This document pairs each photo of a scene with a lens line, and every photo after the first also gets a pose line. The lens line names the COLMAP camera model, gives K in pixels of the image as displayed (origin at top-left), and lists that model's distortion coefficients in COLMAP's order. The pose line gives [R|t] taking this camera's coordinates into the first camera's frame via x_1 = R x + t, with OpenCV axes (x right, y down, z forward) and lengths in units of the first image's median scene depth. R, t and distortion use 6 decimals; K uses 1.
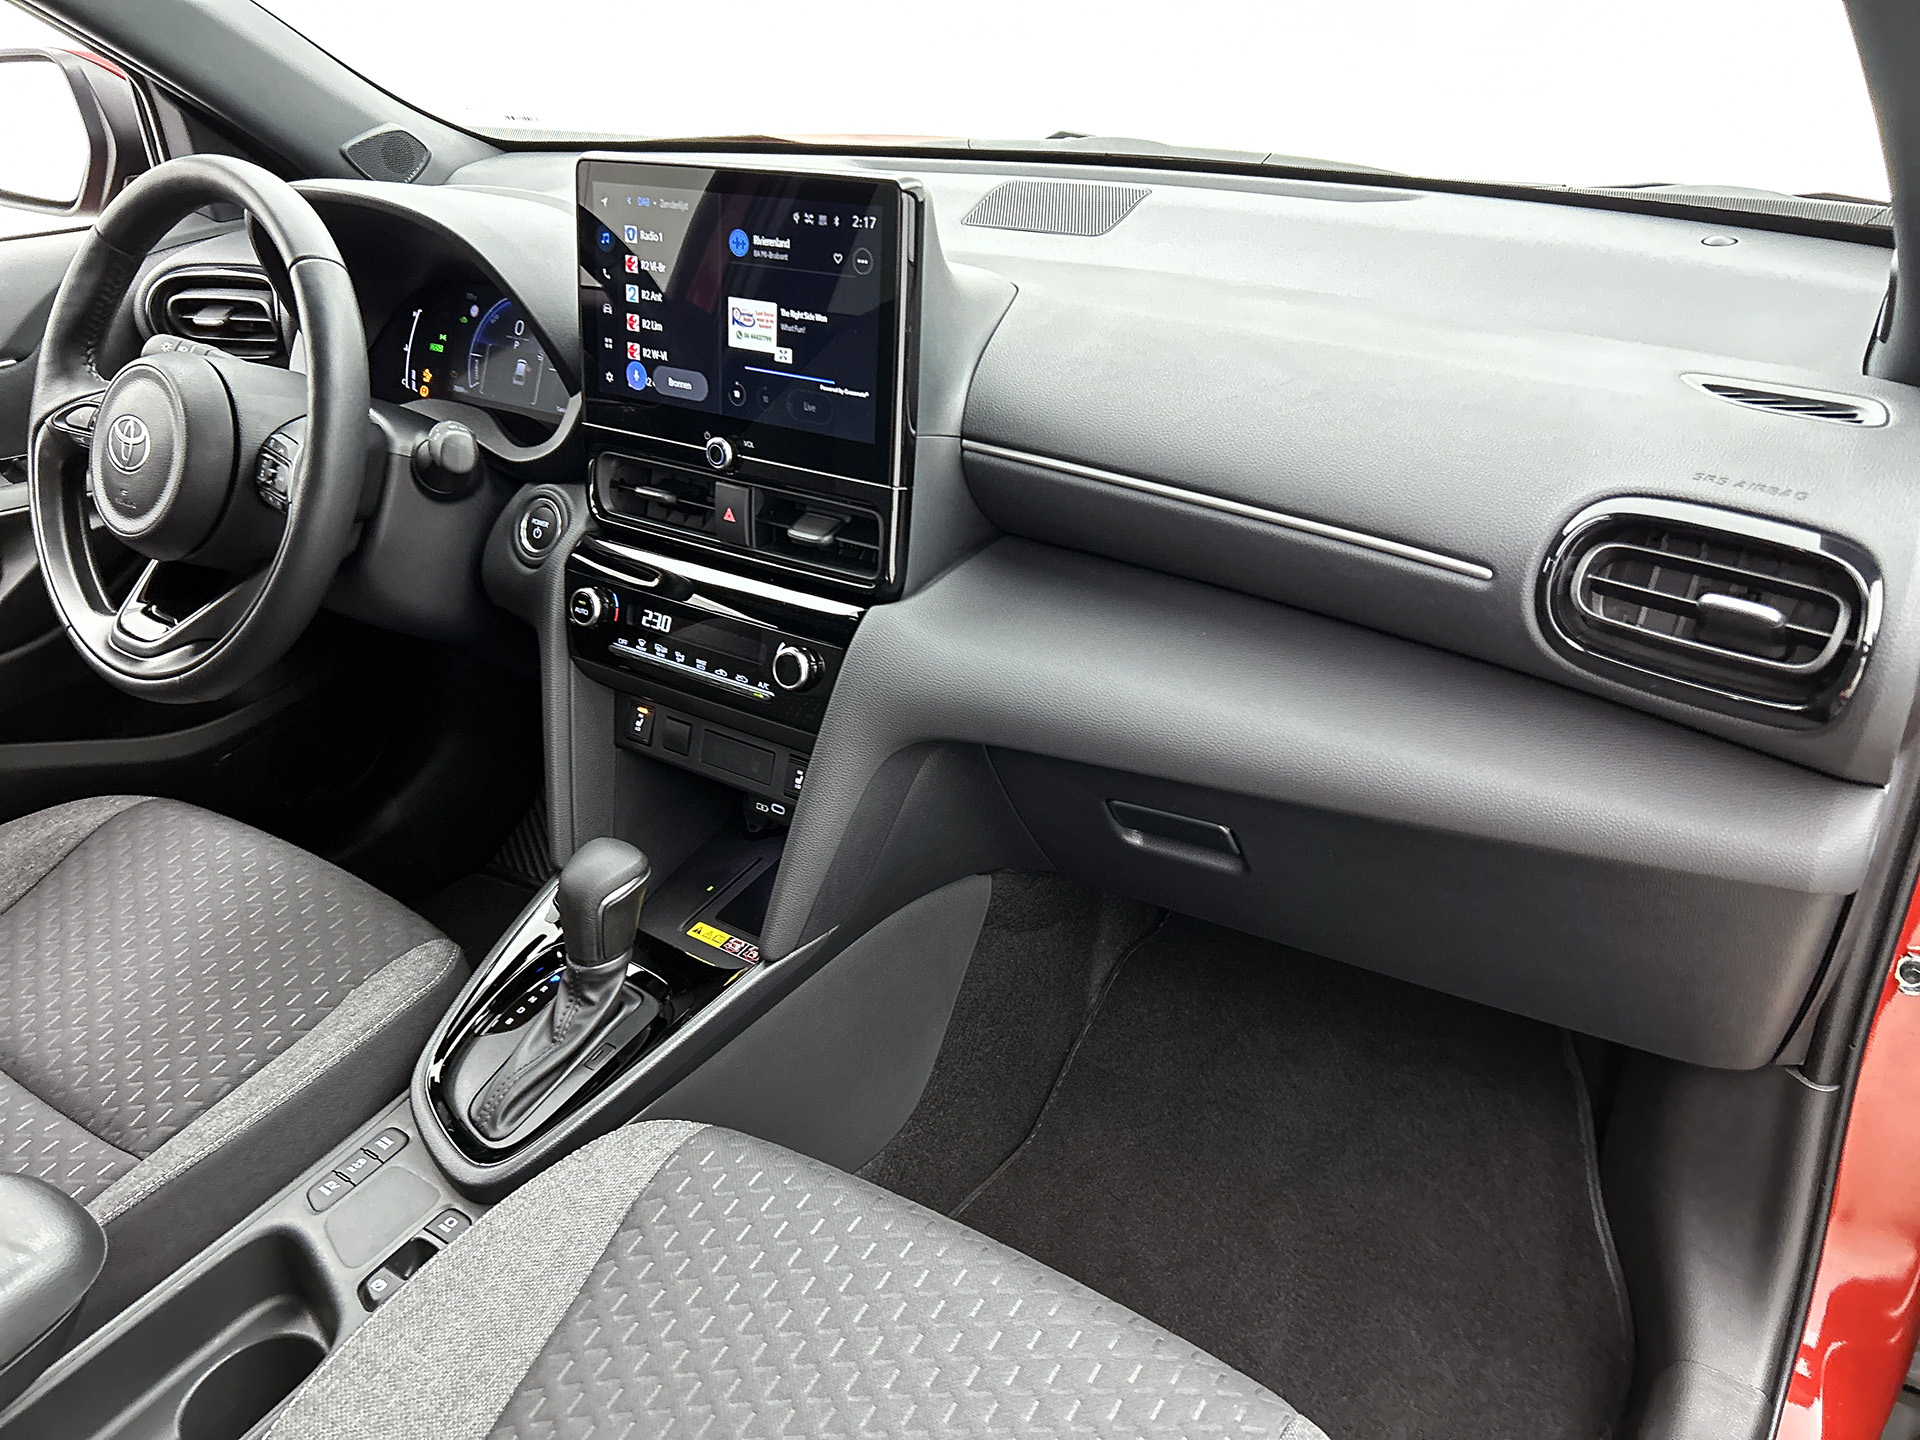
lens RADIAL K [[1454.6, 0, 975.3], [0, 1454.6, 728.4], [0, 0, 1]] dist [0.060941, -0.055806]
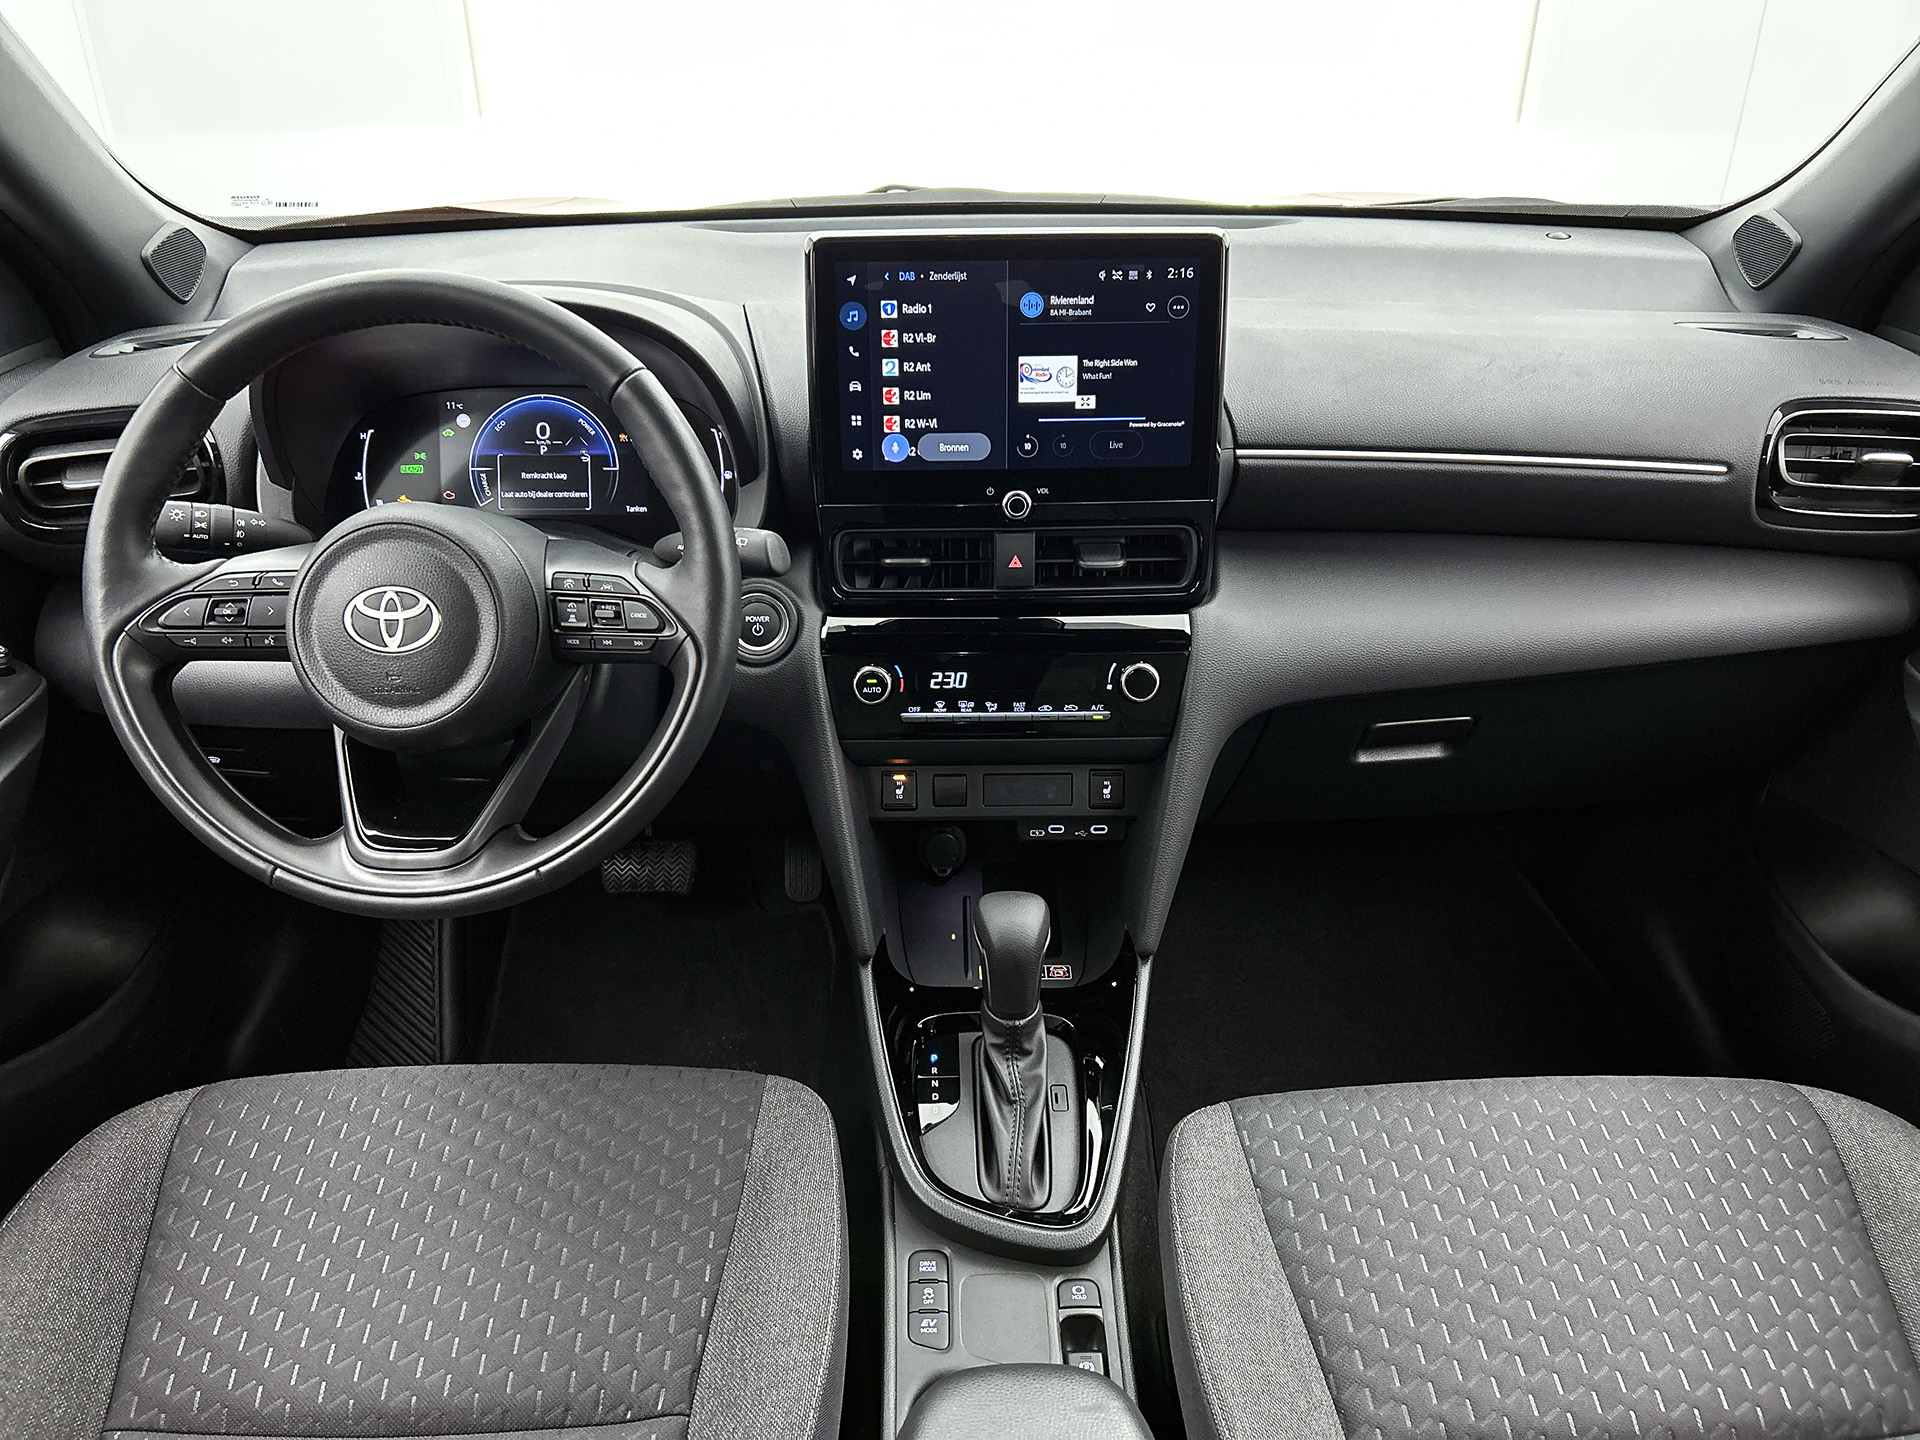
lens RADIAL K [[1454.6, 0, 894.6], [0, 1454.6, 720.6], [0, 0, 1]] dist [0.060941, -0.055806]
pose [[0.812921, -0.245444, 0.528125, -0.849501], [0.258779, 0.964642, 0.049986, -0.114656], [-0.521721, 0.096033, 0.847694, 0.173288]]
